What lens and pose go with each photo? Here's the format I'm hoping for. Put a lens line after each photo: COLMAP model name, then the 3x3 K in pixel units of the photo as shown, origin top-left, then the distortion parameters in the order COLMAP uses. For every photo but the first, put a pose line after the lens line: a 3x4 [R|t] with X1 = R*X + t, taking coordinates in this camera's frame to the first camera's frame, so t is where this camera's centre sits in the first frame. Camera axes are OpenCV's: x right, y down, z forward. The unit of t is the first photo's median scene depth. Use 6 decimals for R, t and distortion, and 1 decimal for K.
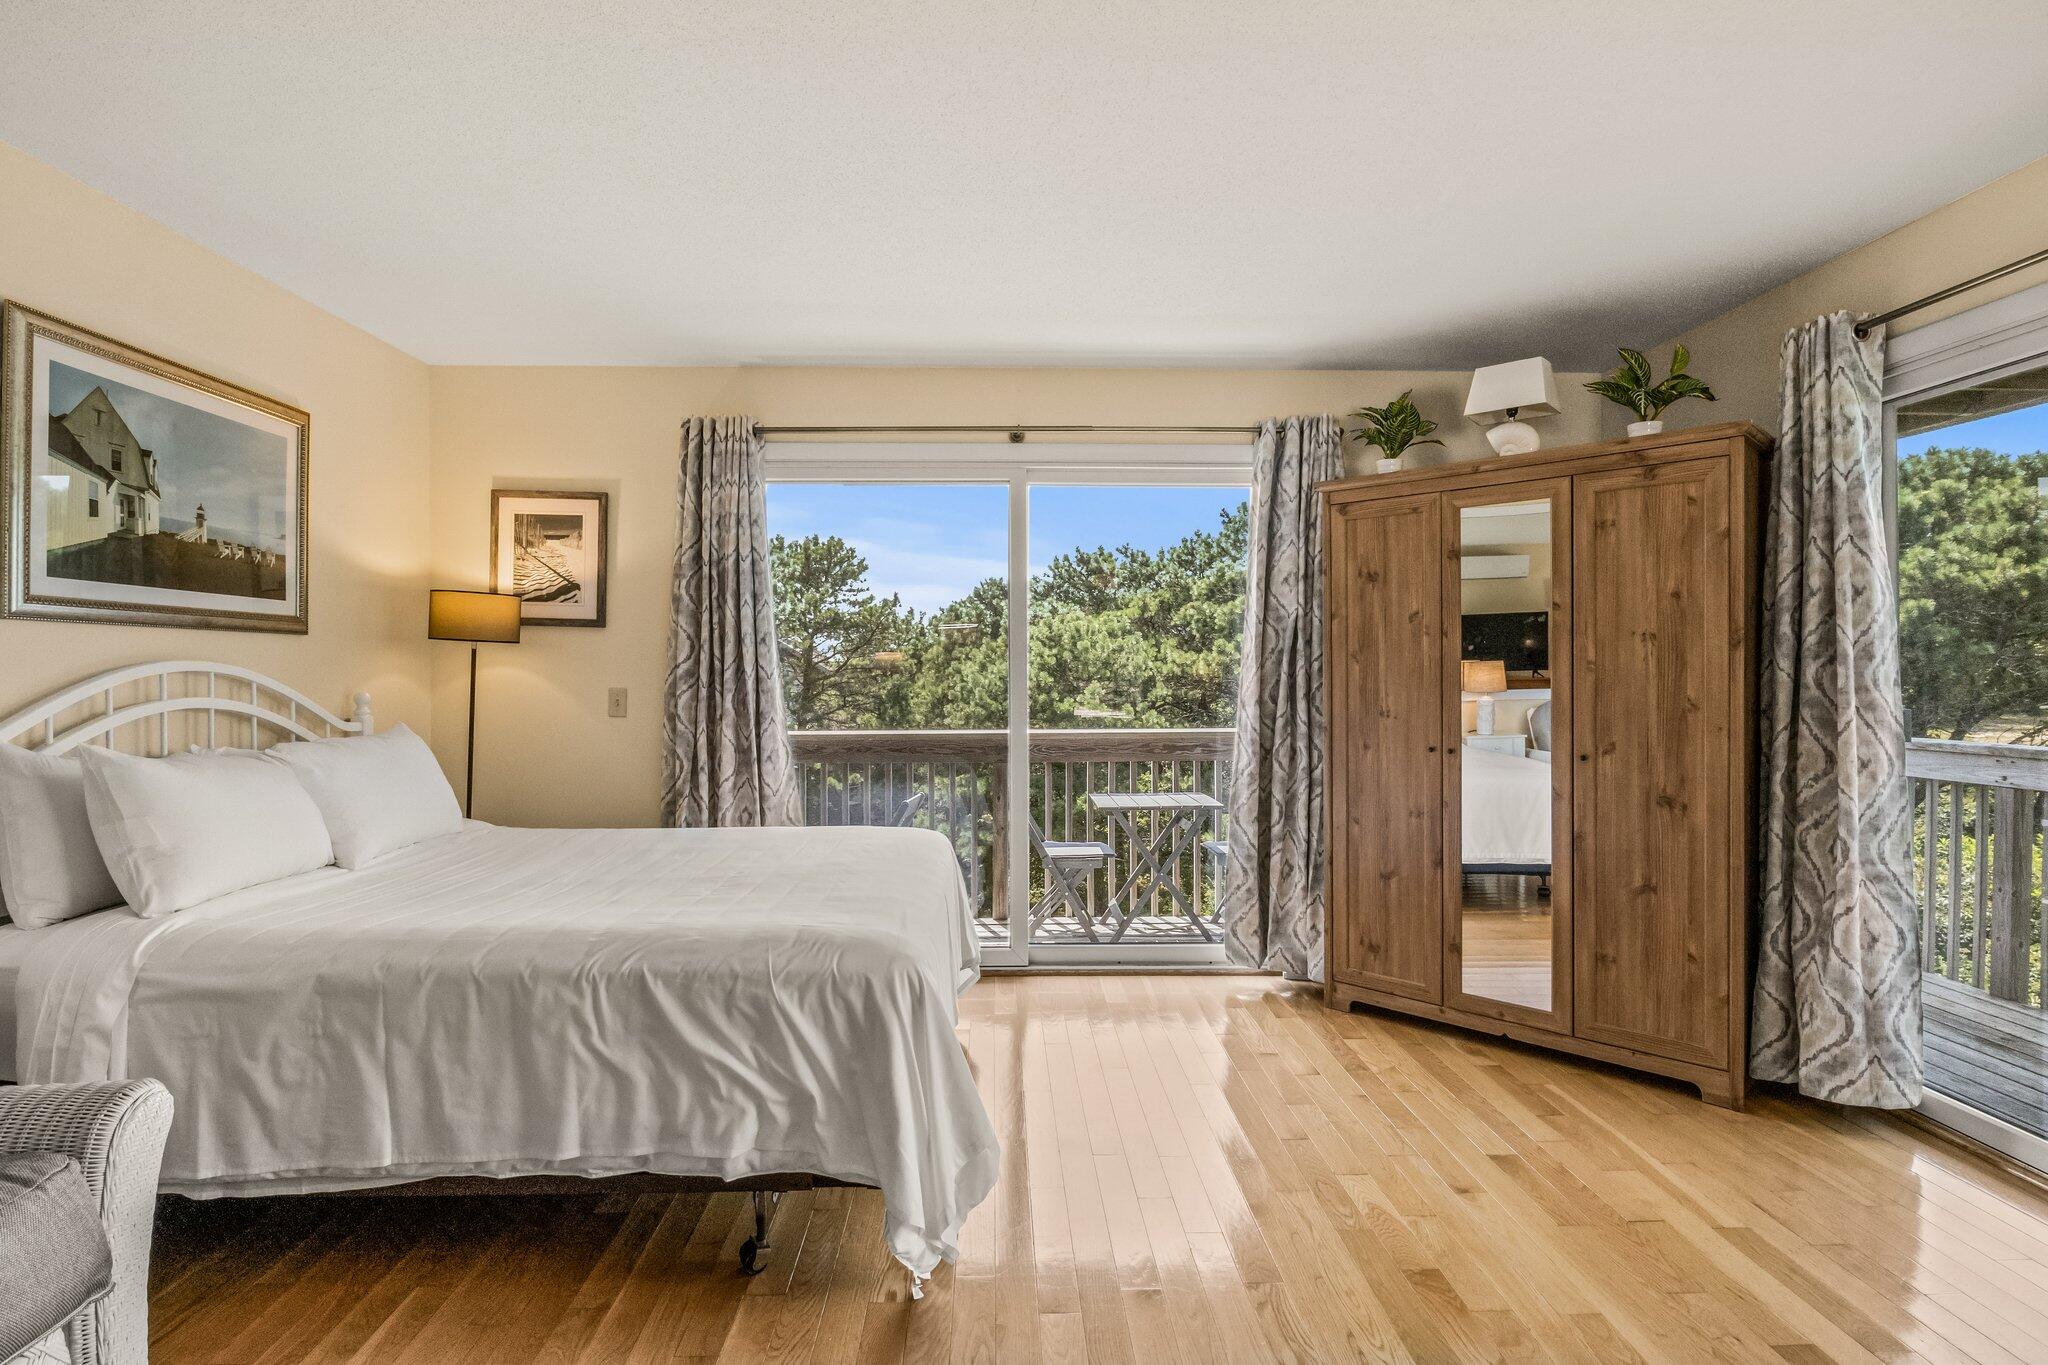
lens RADIAL K [[1022.0, 0, 1020.3], [0, 1022.0, 675.1], [0, 0, 1]] dist [-0.009825, 0.000994]
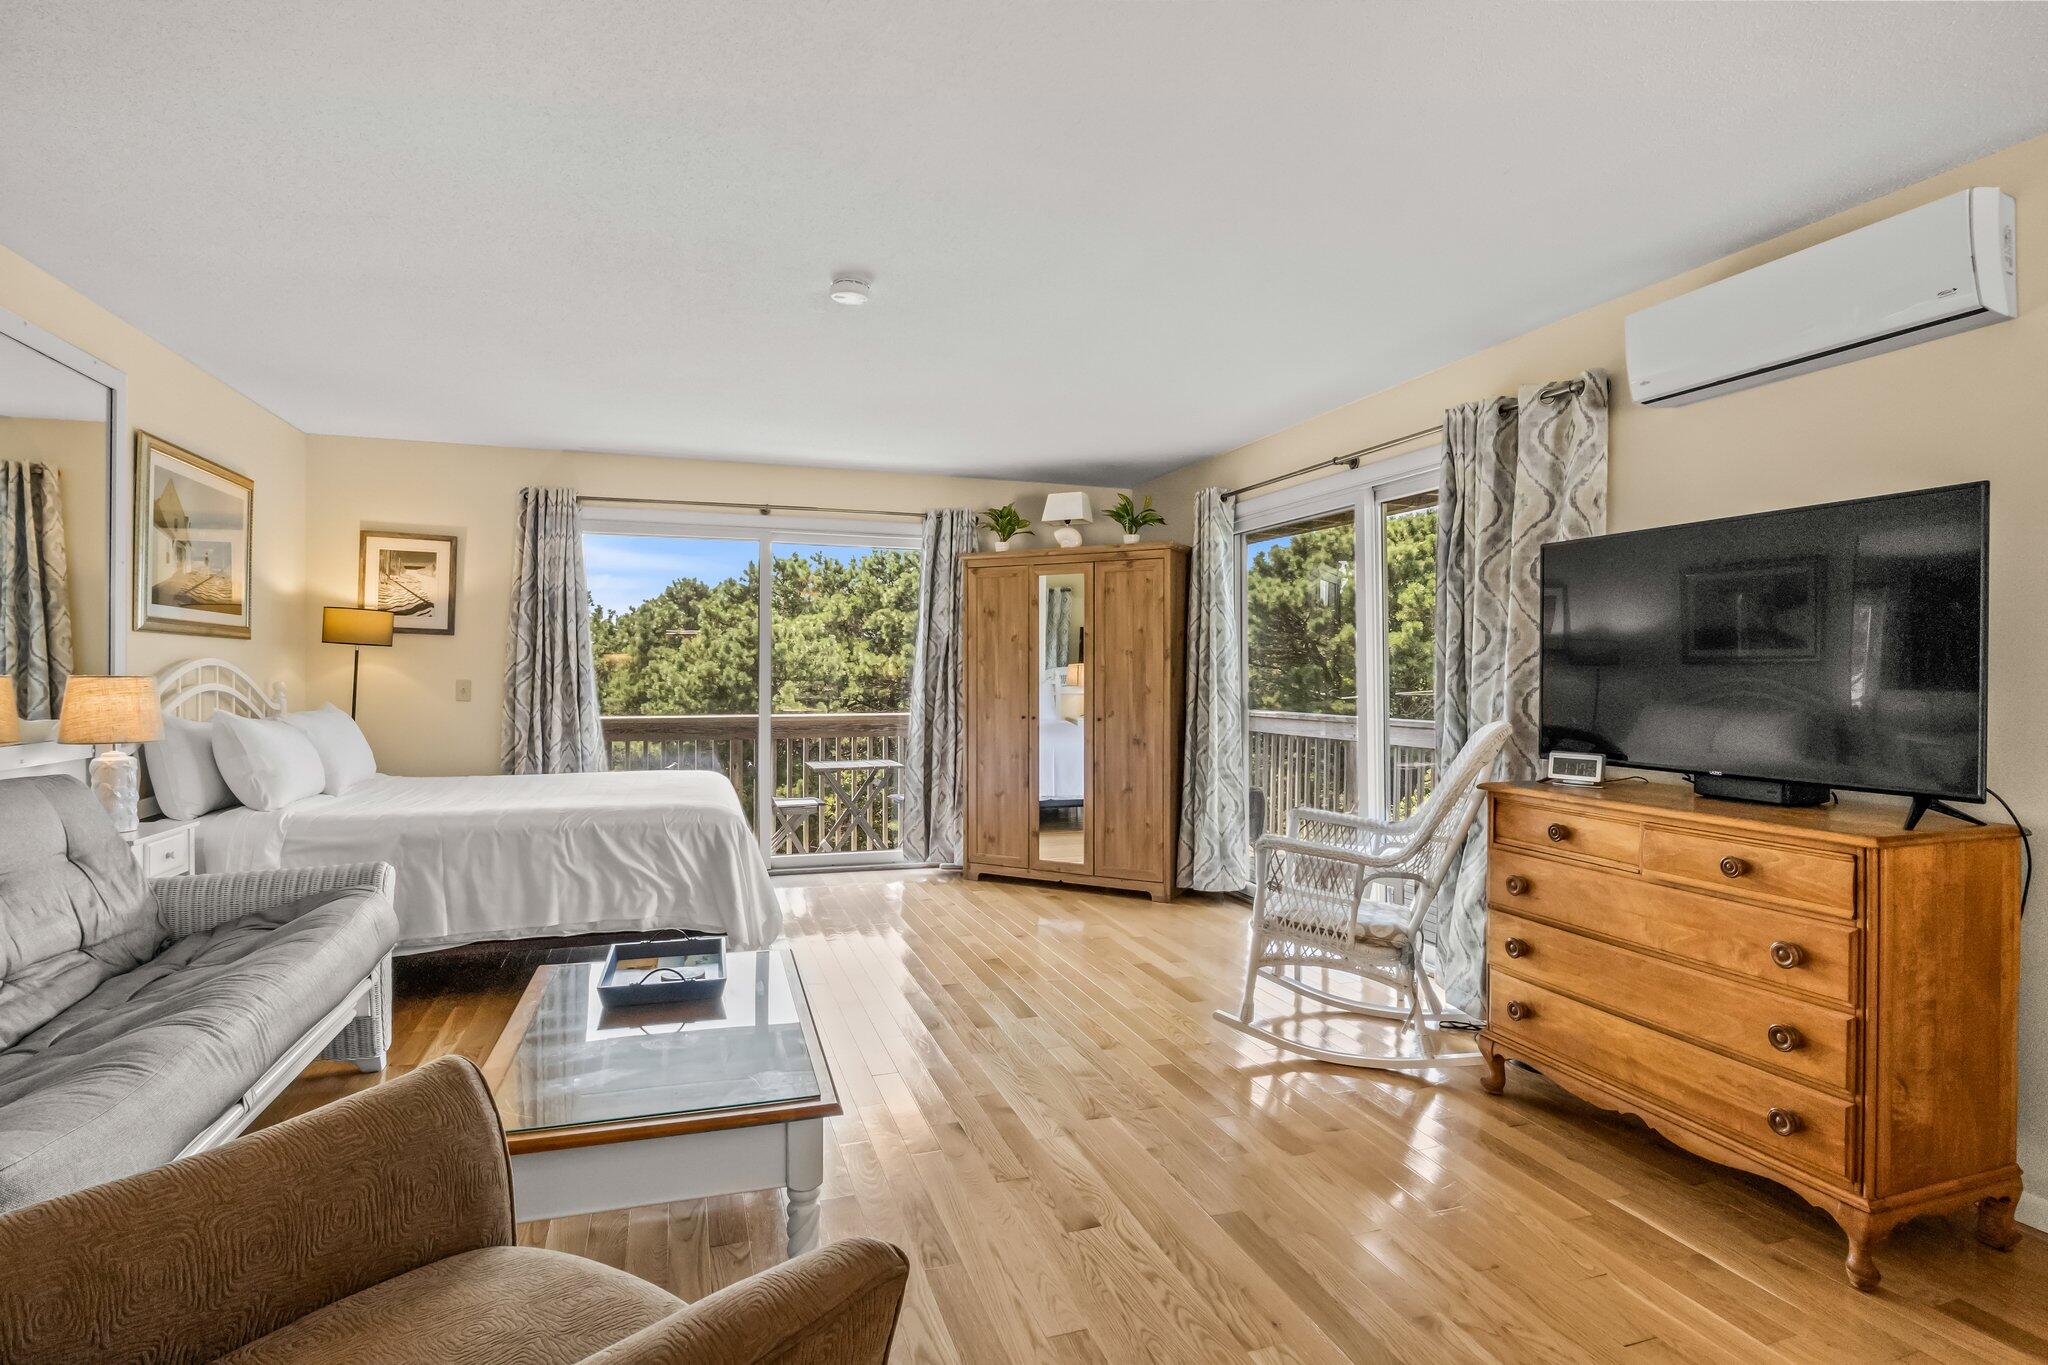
lens RADIAL K [[1022.0, 0, 1020.3], [0, 1022.0, 675.1], [0, 0, 1]] dist [-0.009825, 0.000994]
pose [[0.954948, 0.005079, 0.296730, -0.092173], [-0.004749, 0.999987, -0.001833, 0.005486], [-0.296736, 0.000341, 0.954960, -0.544554]]
